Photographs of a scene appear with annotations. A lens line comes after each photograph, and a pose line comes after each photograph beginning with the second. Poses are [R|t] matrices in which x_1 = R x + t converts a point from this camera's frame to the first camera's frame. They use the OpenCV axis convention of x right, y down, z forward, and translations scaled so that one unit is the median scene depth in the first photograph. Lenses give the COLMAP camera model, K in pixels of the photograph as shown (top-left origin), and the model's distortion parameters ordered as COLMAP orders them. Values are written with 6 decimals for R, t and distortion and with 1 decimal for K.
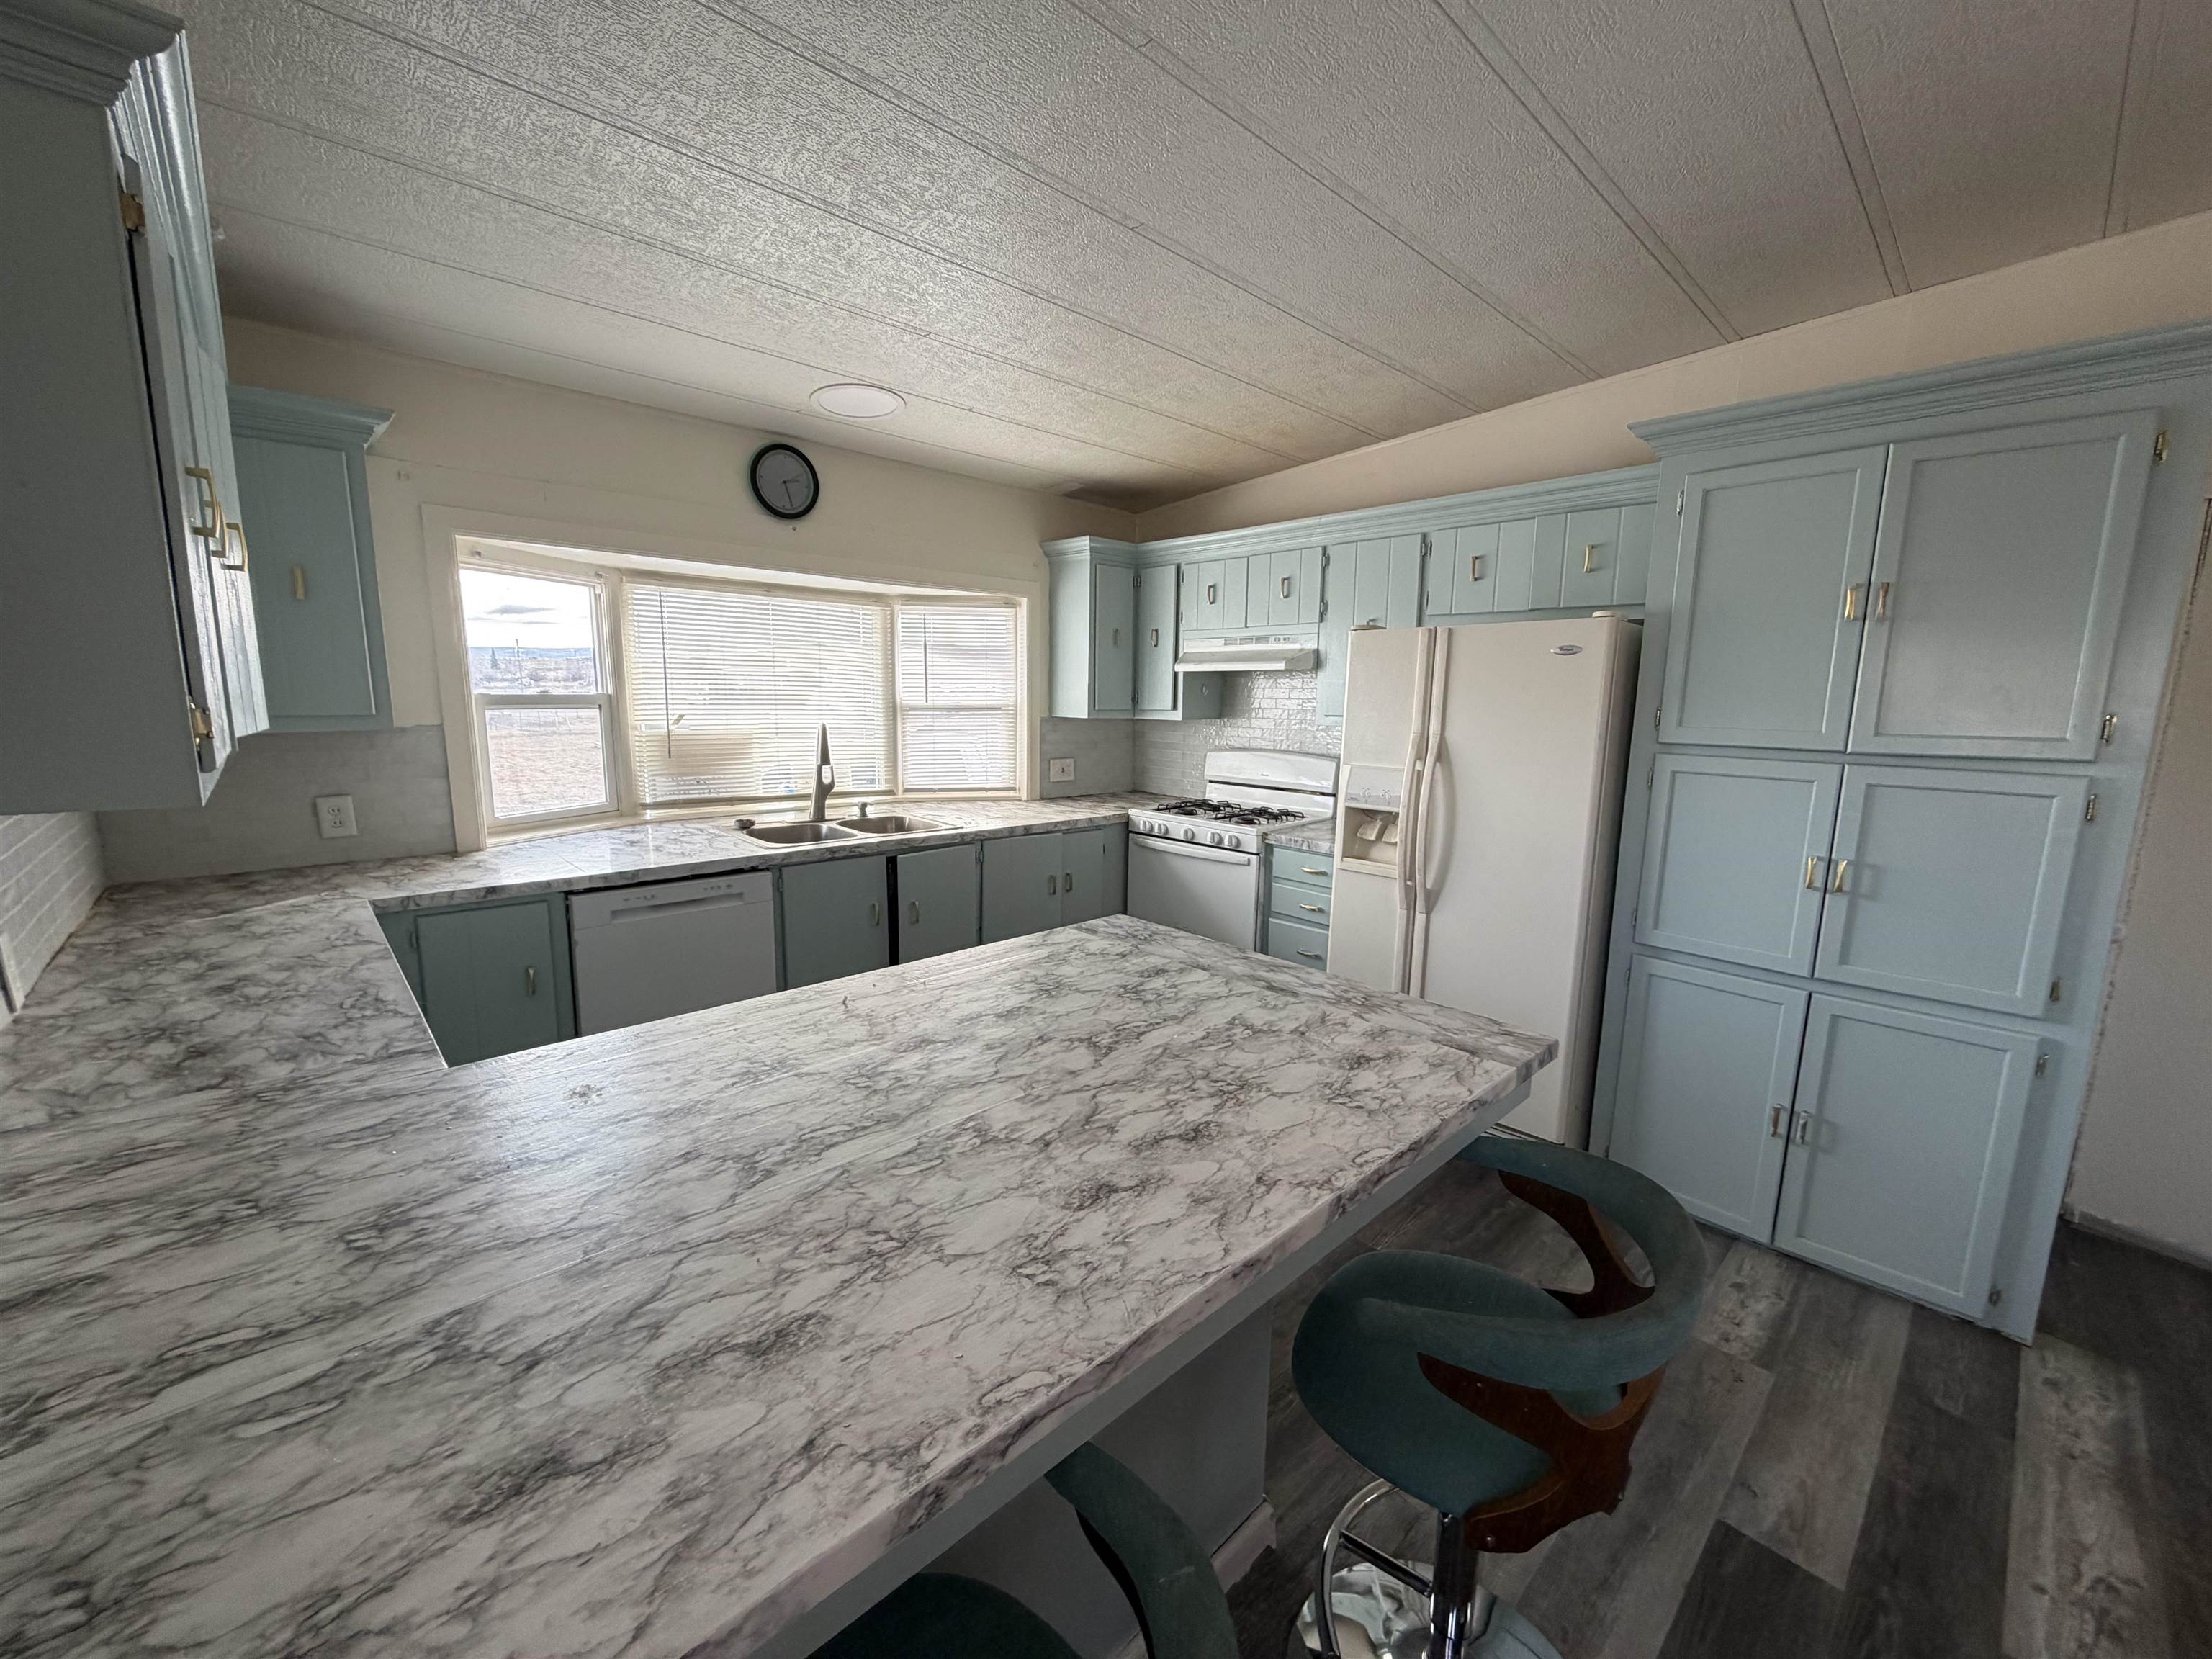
lens RADIAL K [[876.4, 0, 1103.4], [0, 876.4, 835.8], [0, 0, 1]] dist [-0.002457, -0.000606]
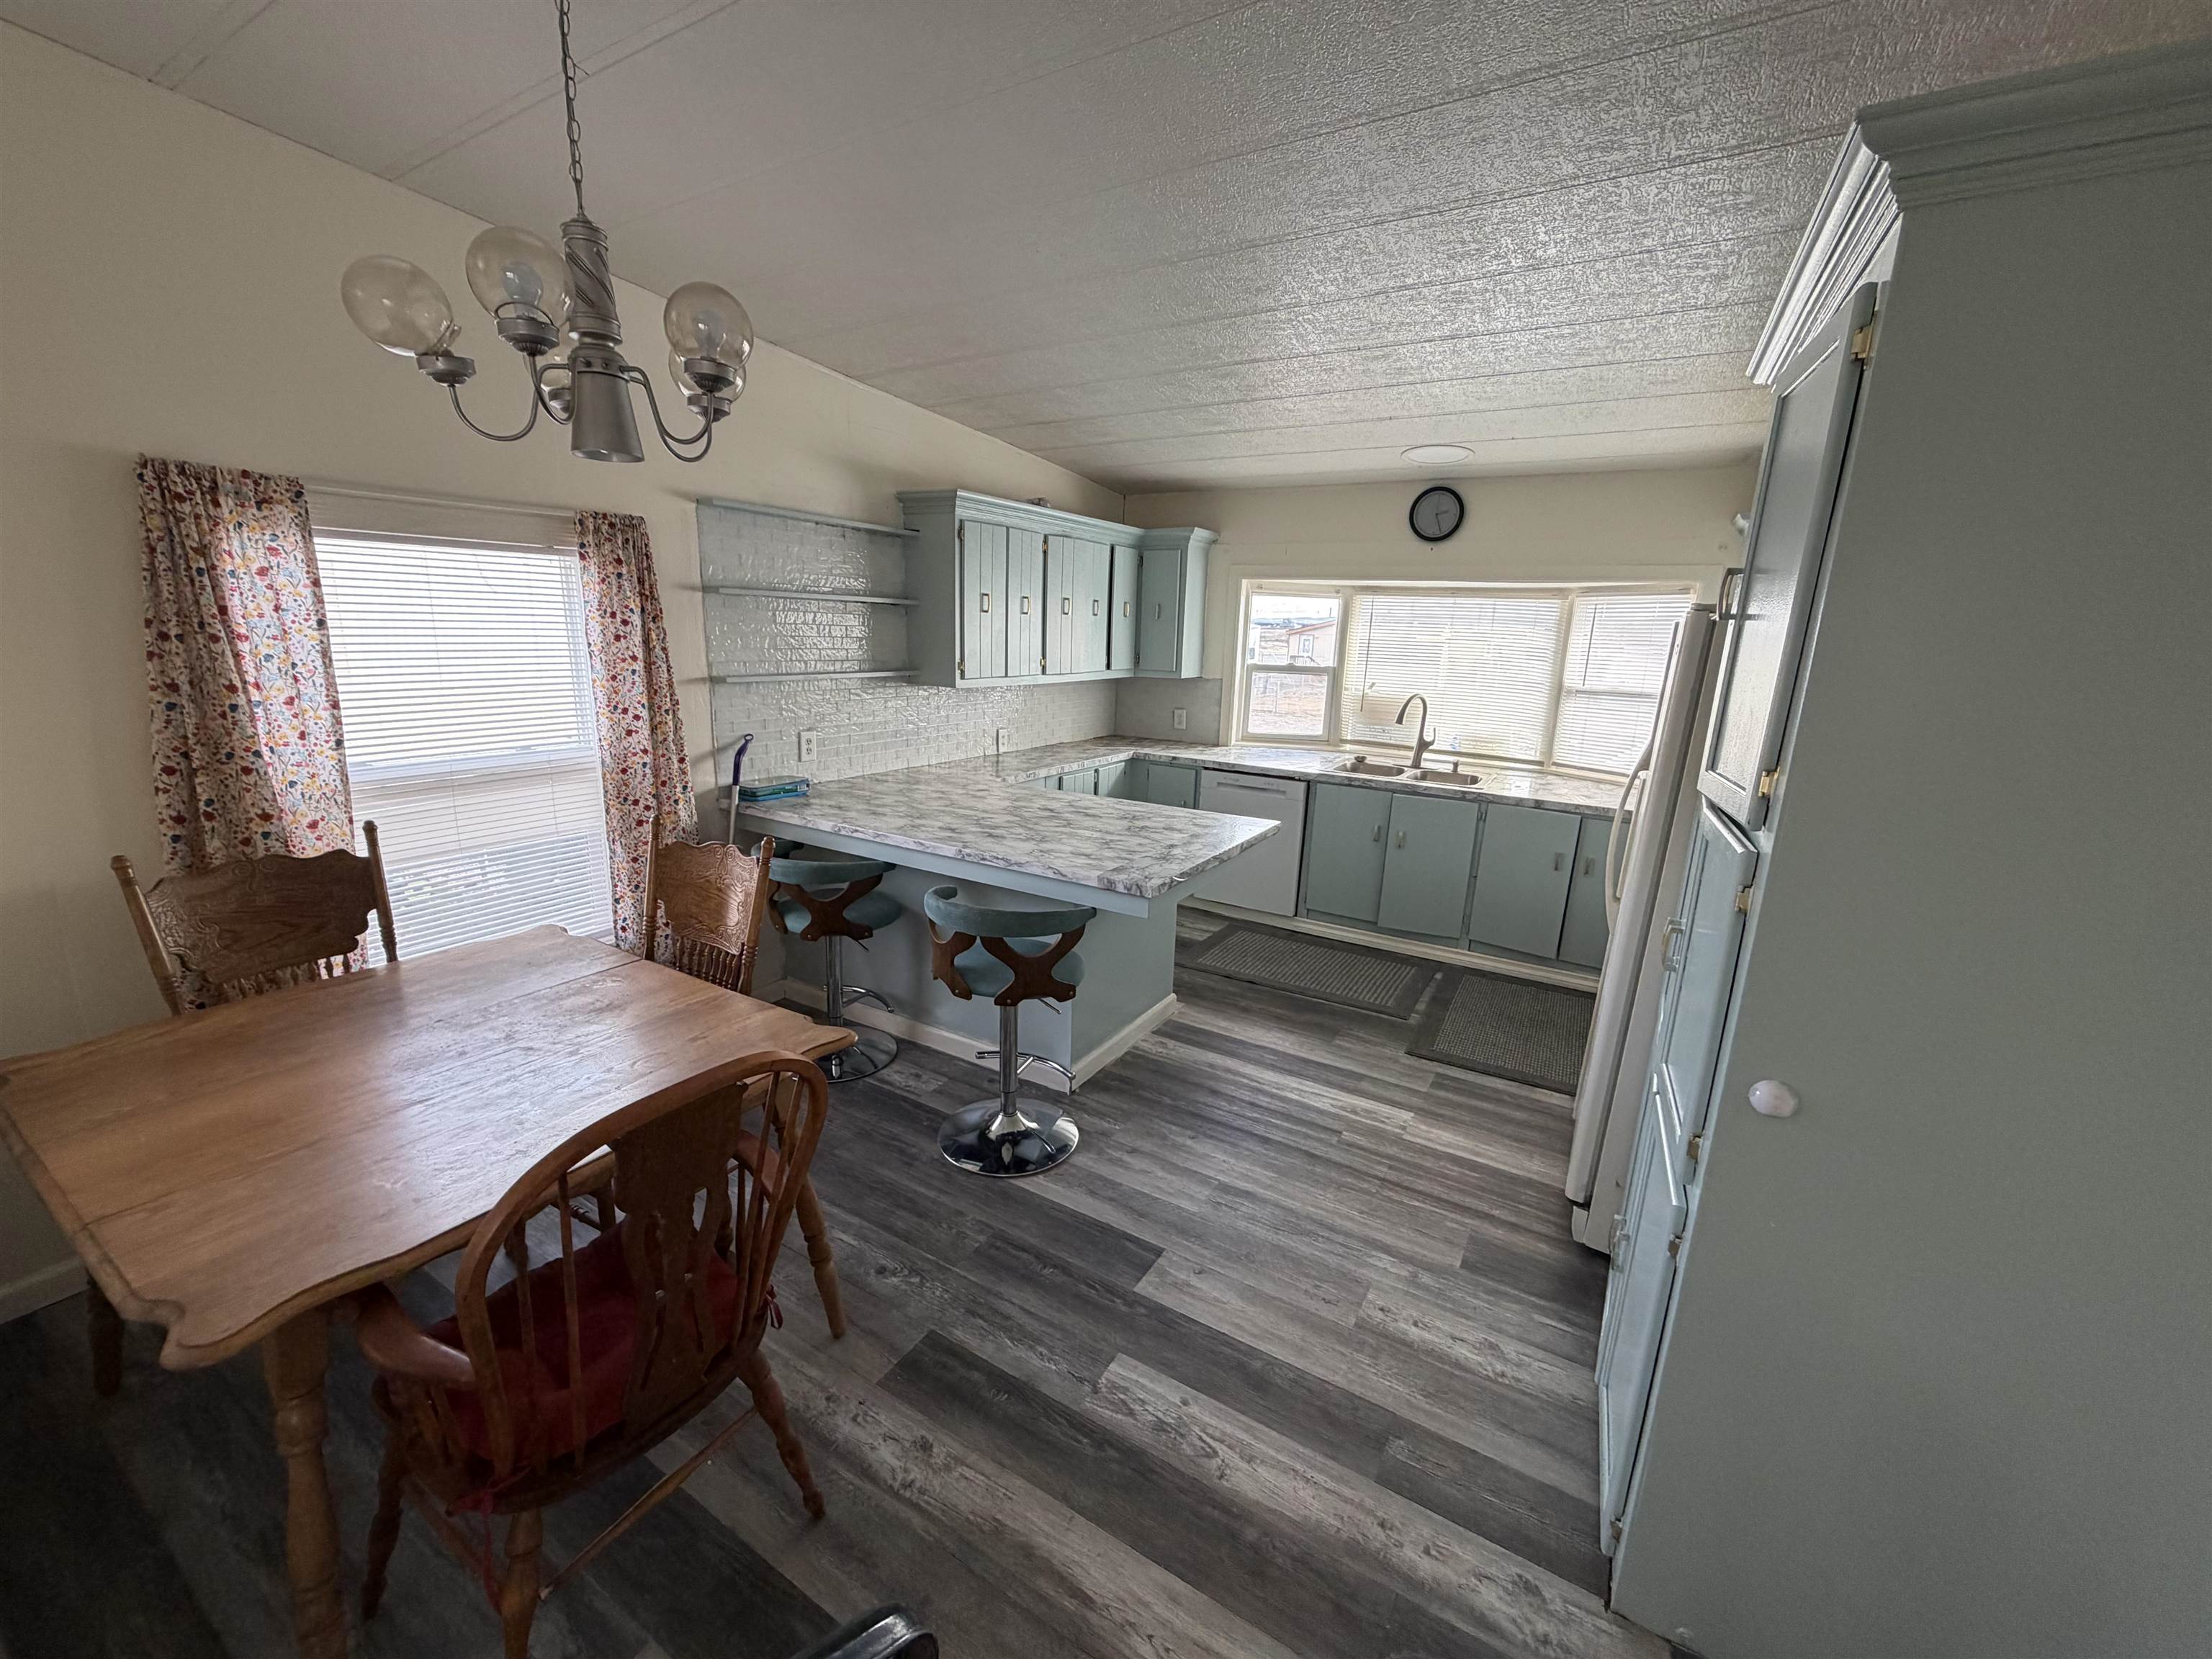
lens RADIAL K [[876.4, 0, 1092.0], [0, 876.4, 824.6], [0, 0, 1]] dist [-0.002457, -0.000606]
pose [[0.262483, 0.202960, -0.943350, 0.846312], [-0.185515, 0.970006, 0.157076, -0.052099], [0.946935, 0.133776, 0.292263, 0.157100]]
